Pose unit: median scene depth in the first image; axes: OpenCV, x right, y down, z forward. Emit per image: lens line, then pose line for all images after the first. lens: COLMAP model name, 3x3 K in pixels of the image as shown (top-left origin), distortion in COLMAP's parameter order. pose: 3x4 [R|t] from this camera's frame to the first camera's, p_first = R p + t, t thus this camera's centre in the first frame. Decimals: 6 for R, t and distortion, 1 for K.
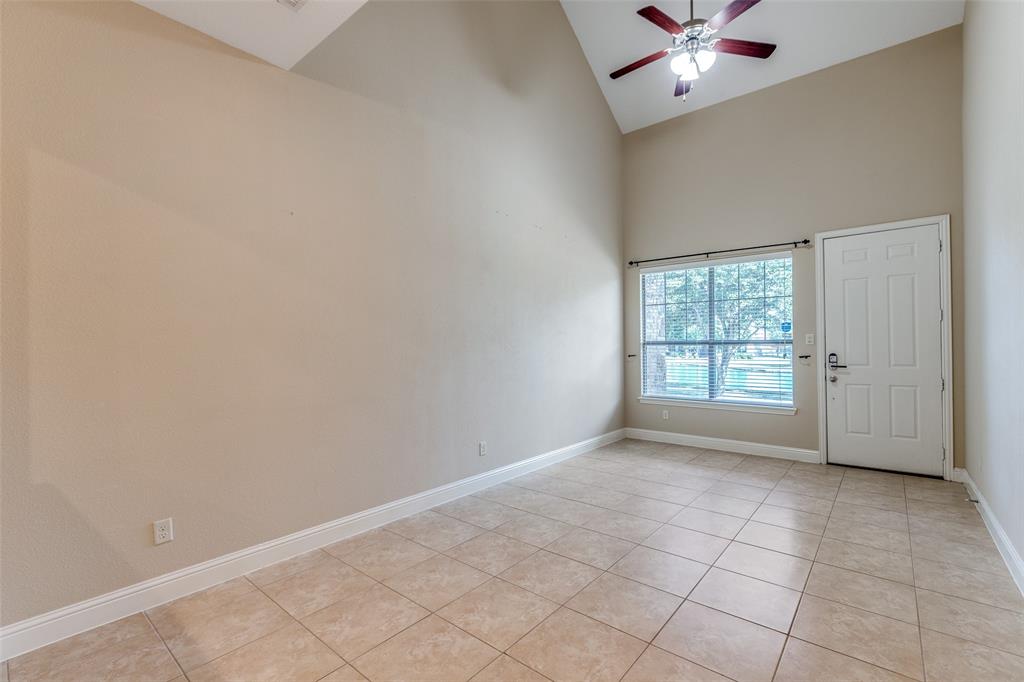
lens RADIAL K [[454.2, 0, 505.5], [0, 454.2, 345.5], [0, 0, 1]] dist [-0.001301, 0.000514]
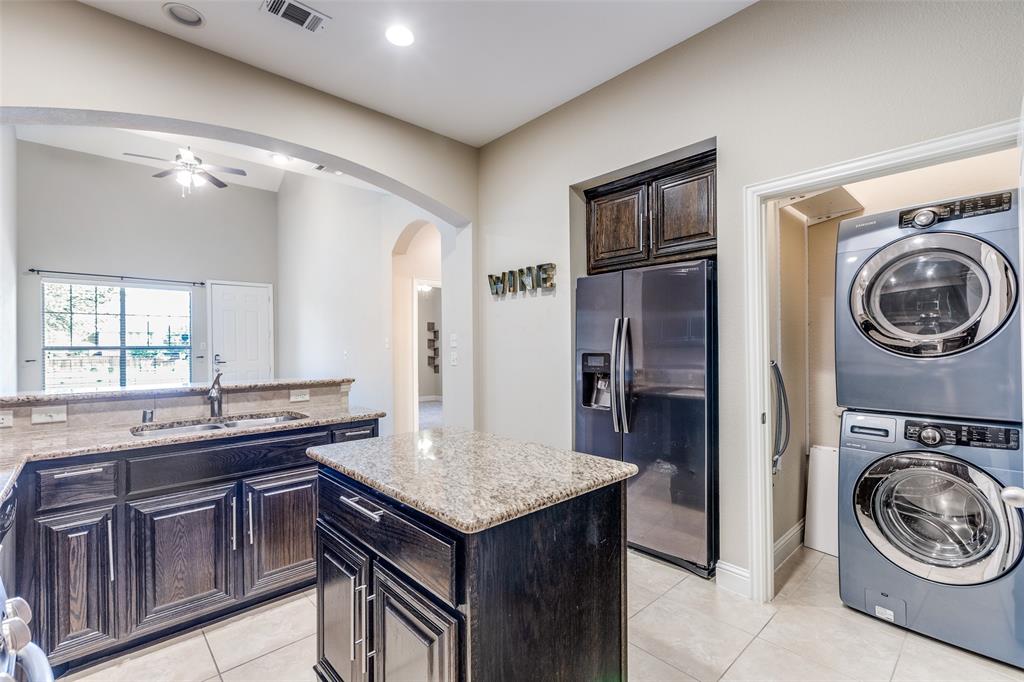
lens RADIAL K [[454.2, 0, 505.4], [0, 454.2, 345.0], [0, 0, 1]] dist [-0.001301, 0.000514]
pose [[0.131714, 0.007430, 0.991260, -0.791171], [0.006715, 0.999942, -0.008387, 0.003728], [-0.991265, 0.007761, 0.131656, -0.256949]]
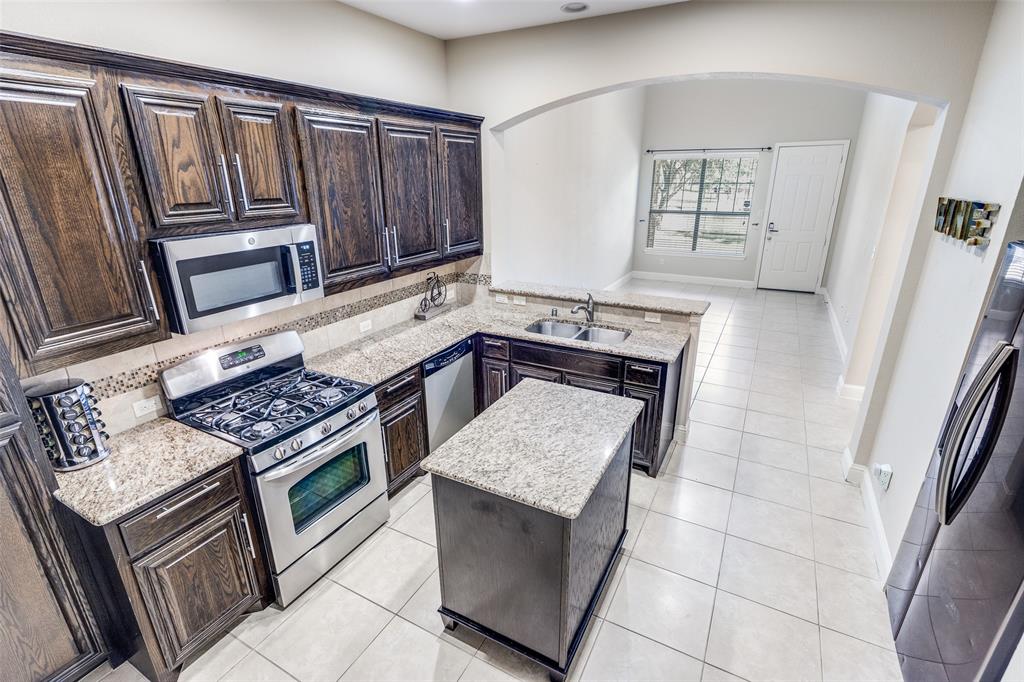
lens RADIAL K [[477.5, 0, 509.2], [0, 477.5, 342.3], [0, 0, 1]] dist [0.001856, 0.000946]
pose [[0.980438, -0.067897, 0.184746, -0.580764], [0.003238, 0.944054, 0.329774, -0.151641], [-0.196801, -0.322725, 0.925807, -0.575808]]
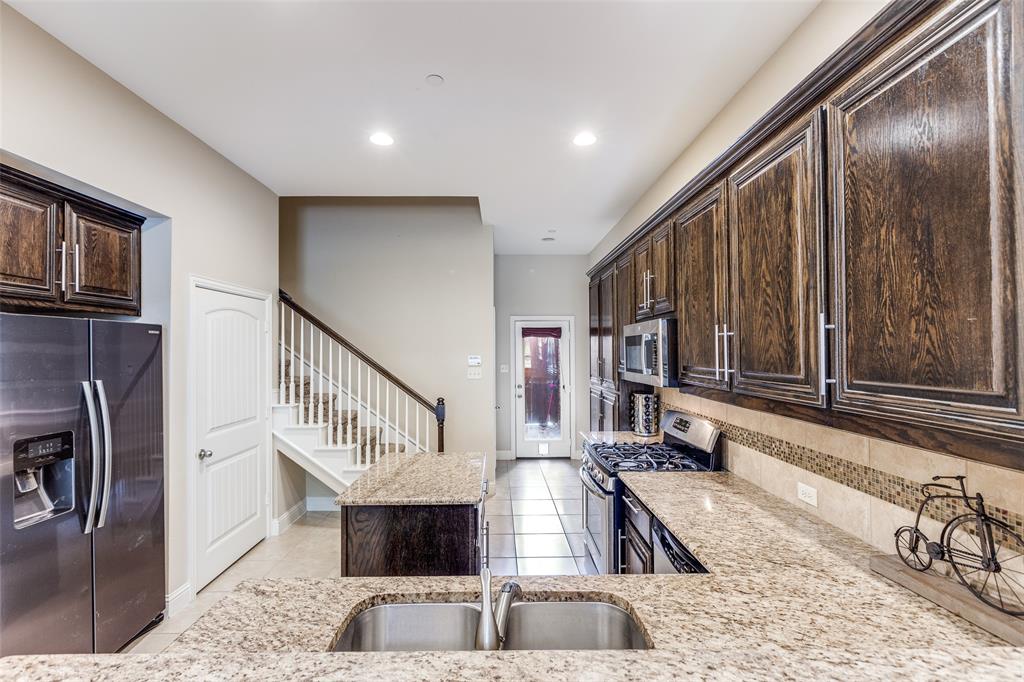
lens RADIAL K [[454.2, 0, 506.9], [0, 454.2, 343.5], [0, 0, 1]] dist [-0.001301, 0.000514]
pose [[-0.753611, 0.000030, -0.657320, -0.183519], [0.010117, 0.999882, -0.011553, -0.065421], [0.657243, -0.015357, -0.753523, 0.300043]]
